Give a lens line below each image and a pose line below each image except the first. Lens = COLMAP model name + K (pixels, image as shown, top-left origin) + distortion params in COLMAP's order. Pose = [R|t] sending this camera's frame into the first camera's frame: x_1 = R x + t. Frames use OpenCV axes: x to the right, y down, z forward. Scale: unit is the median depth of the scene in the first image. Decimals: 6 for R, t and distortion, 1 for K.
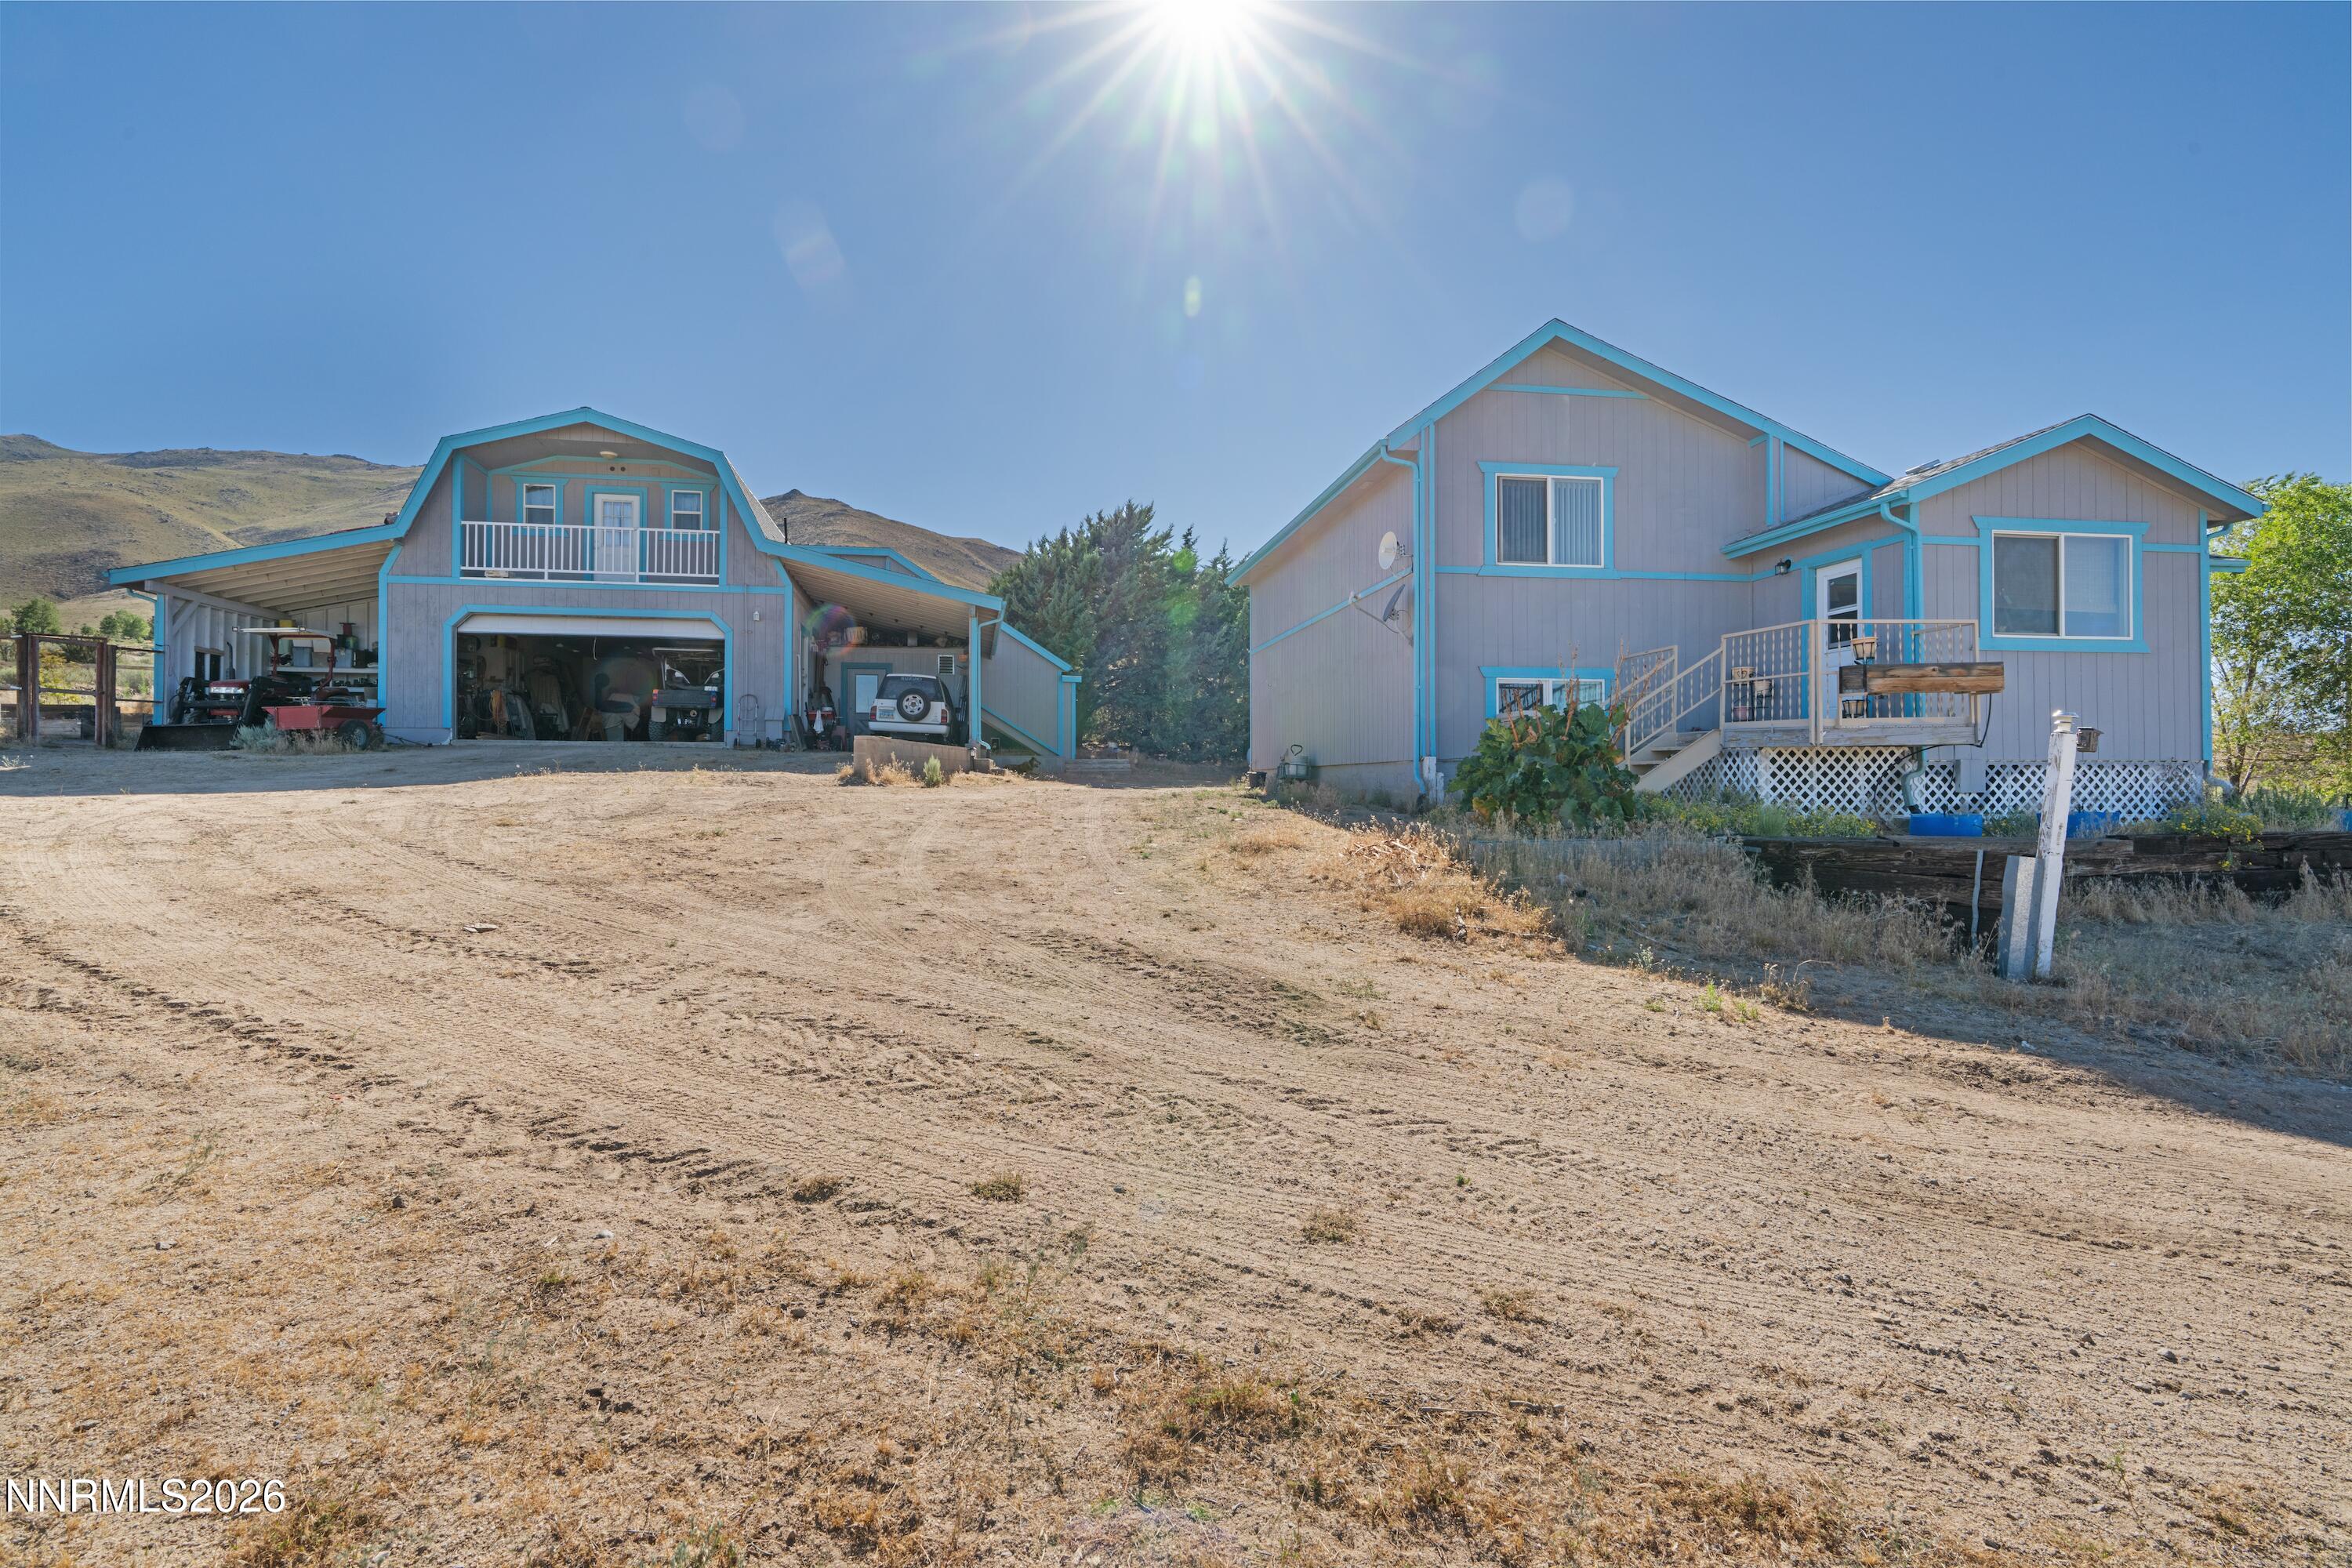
lens RADIAL K [[1136.5, 0, 1177.8], [0, 1136.5, 772.1], [0, 0, 1]] dist [-0.004782, 0.001514]
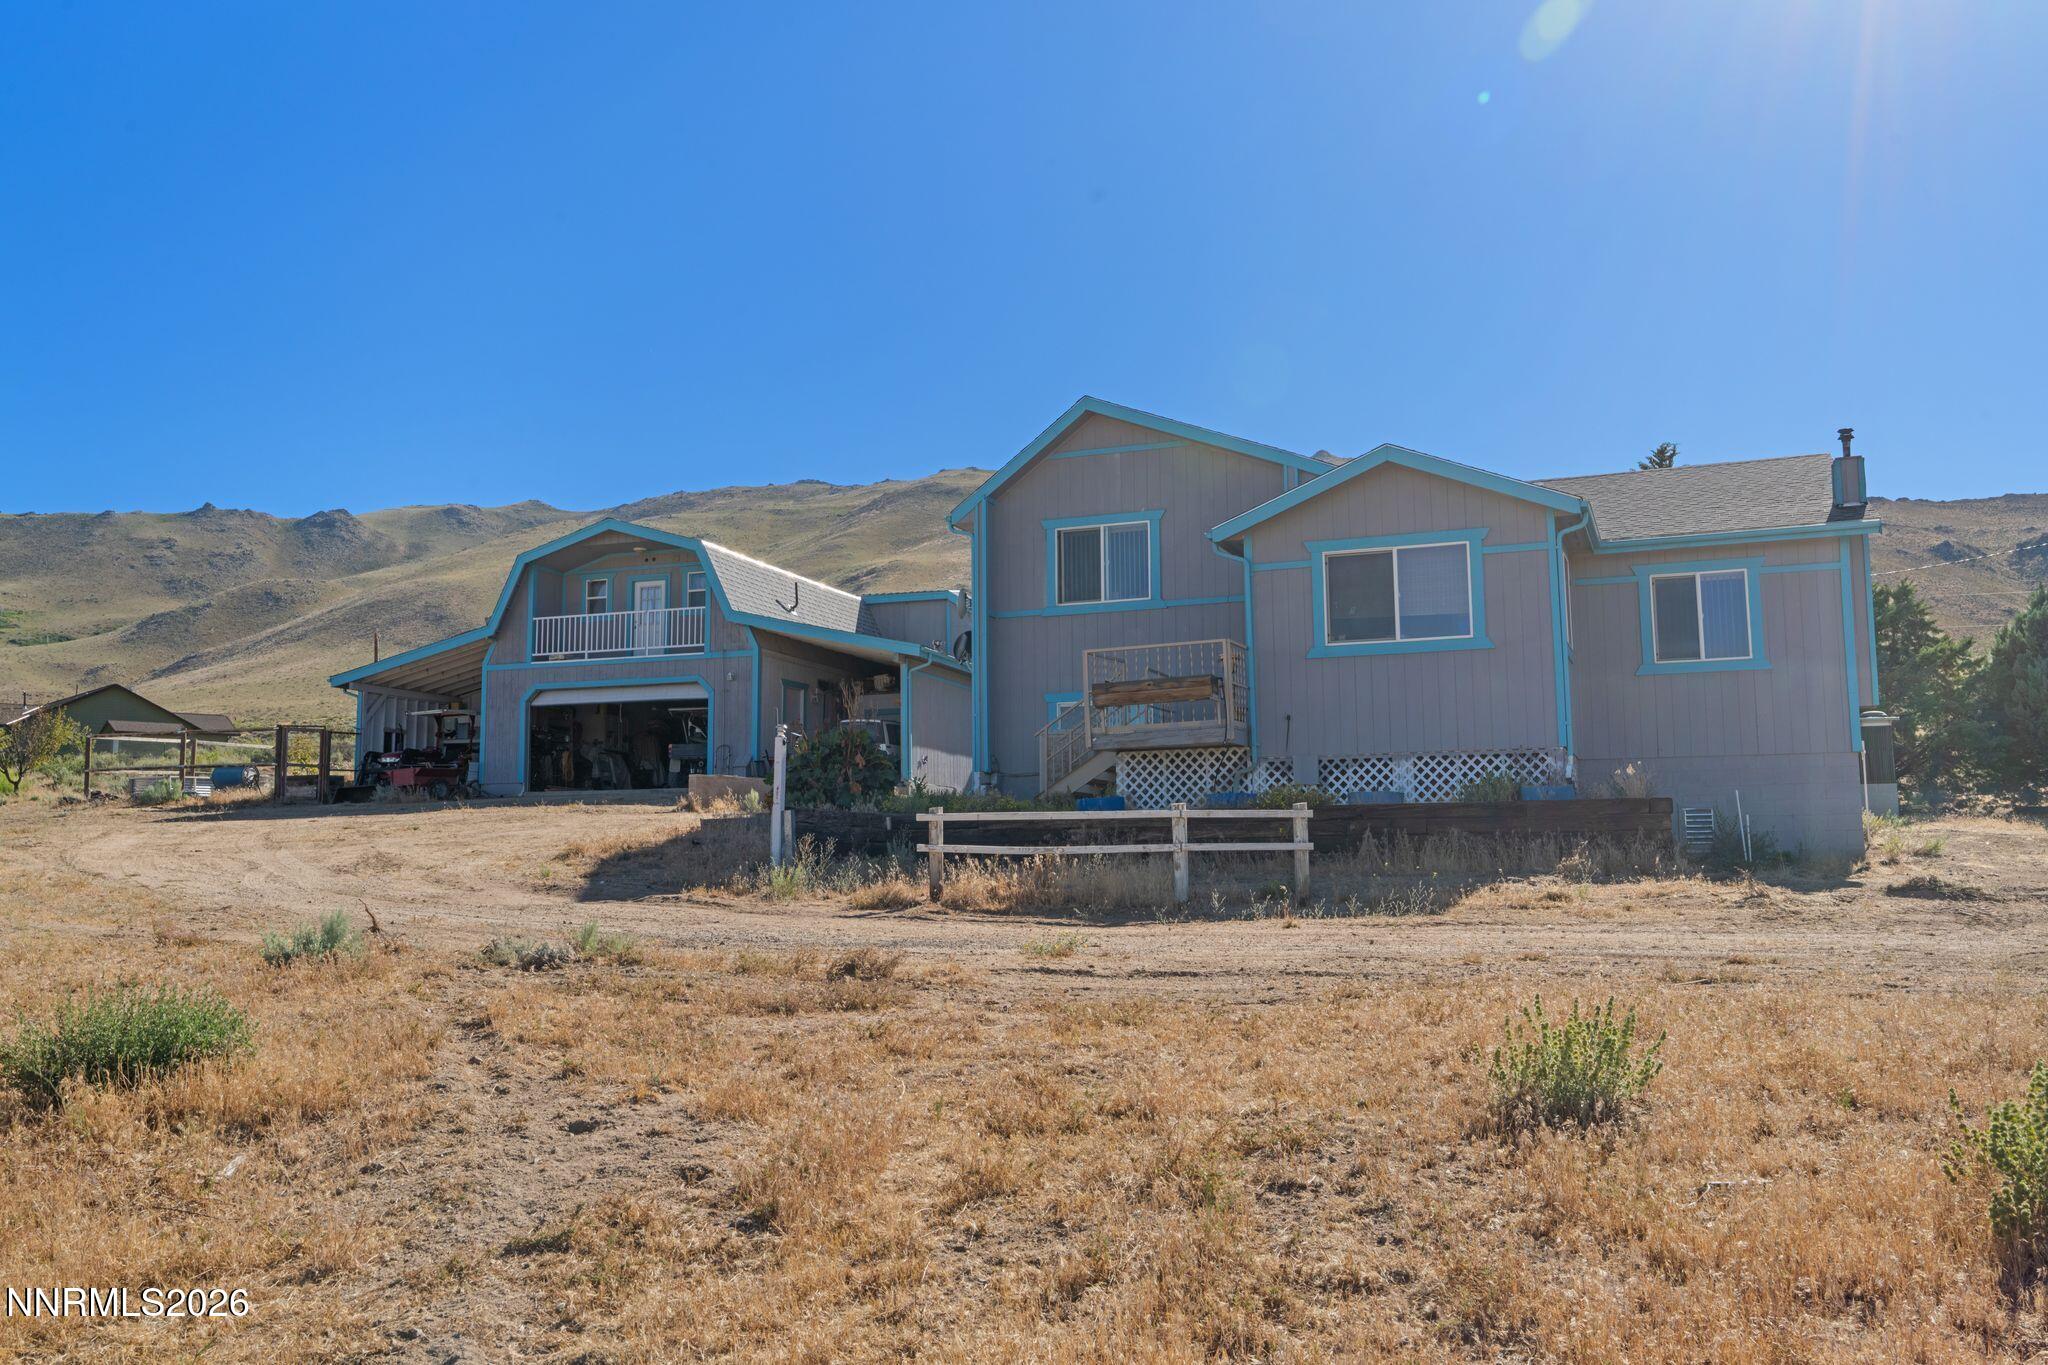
lens RADIAL K [[1710.6, 0, 1022.0], [0, 1710.6, 682.7], [0, 0, 1]] dist [0.016556, 0.001172]
pose [[0.868098, -0.063393, -0.492329, 0.774827], [0.015340, 0.994764, -0.101039, 0.050766], [0.496156, 0.080159, 0.864525, -0.370852]]
